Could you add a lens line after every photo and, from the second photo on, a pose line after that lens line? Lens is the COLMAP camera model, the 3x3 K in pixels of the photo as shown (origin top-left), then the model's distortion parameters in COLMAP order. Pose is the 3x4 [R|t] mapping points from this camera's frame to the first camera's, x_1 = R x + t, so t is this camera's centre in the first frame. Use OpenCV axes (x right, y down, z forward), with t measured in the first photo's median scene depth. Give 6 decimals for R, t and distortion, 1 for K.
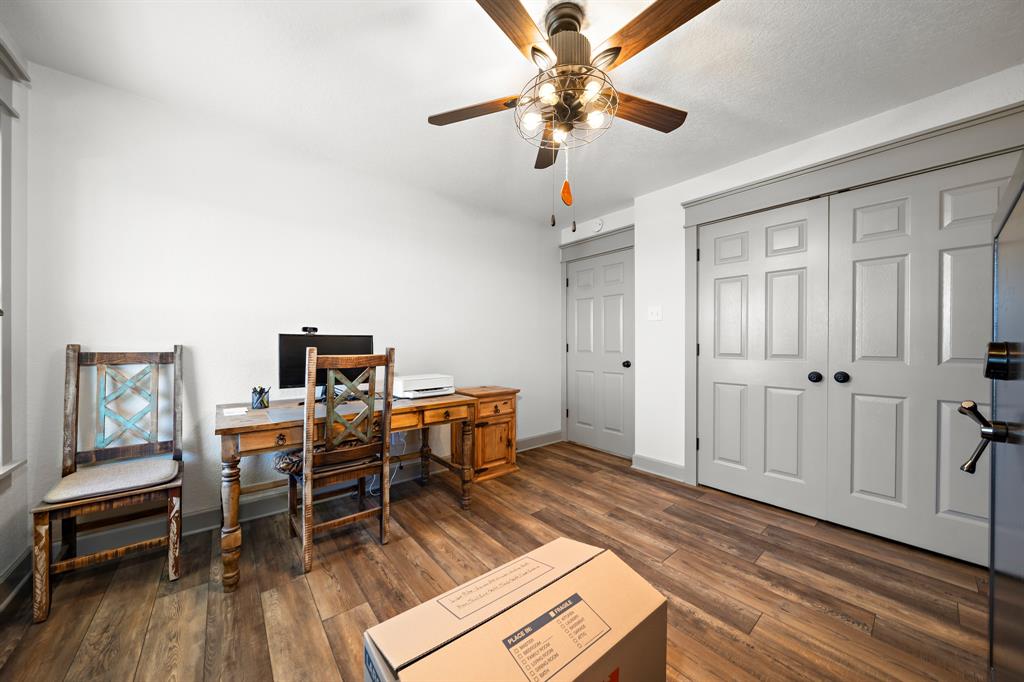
lens RADIAL K [[350.3, 0, 517.7], [0, 350.3, 338.6], [0, 0, 1]] dist [-0.002225, -0.000149]
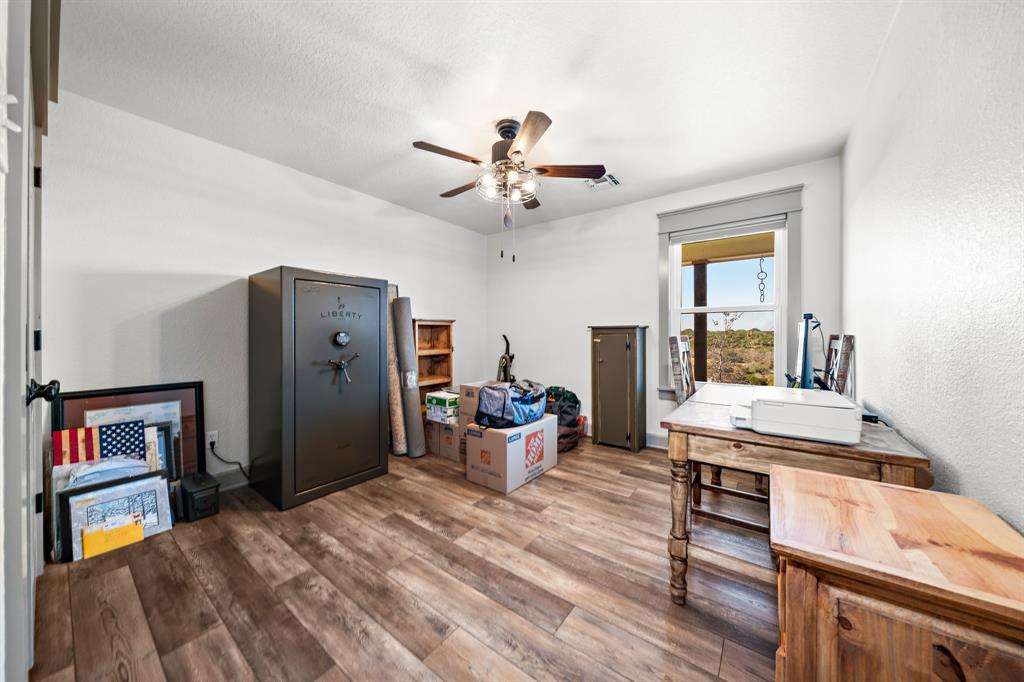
lens RADIAL K [[350.3, 0, 515.5], [0, 350.3, 341.5], [0, 0, 1]] dist [-0.002225, -0.000149]
pose [[-0.973558, 0.001955, -0.228433, 0.295322], [0.003287, 0.999980, -0.005451, 0.035528], [0.228418, -0.006057, -0.973544, 1.665438]]
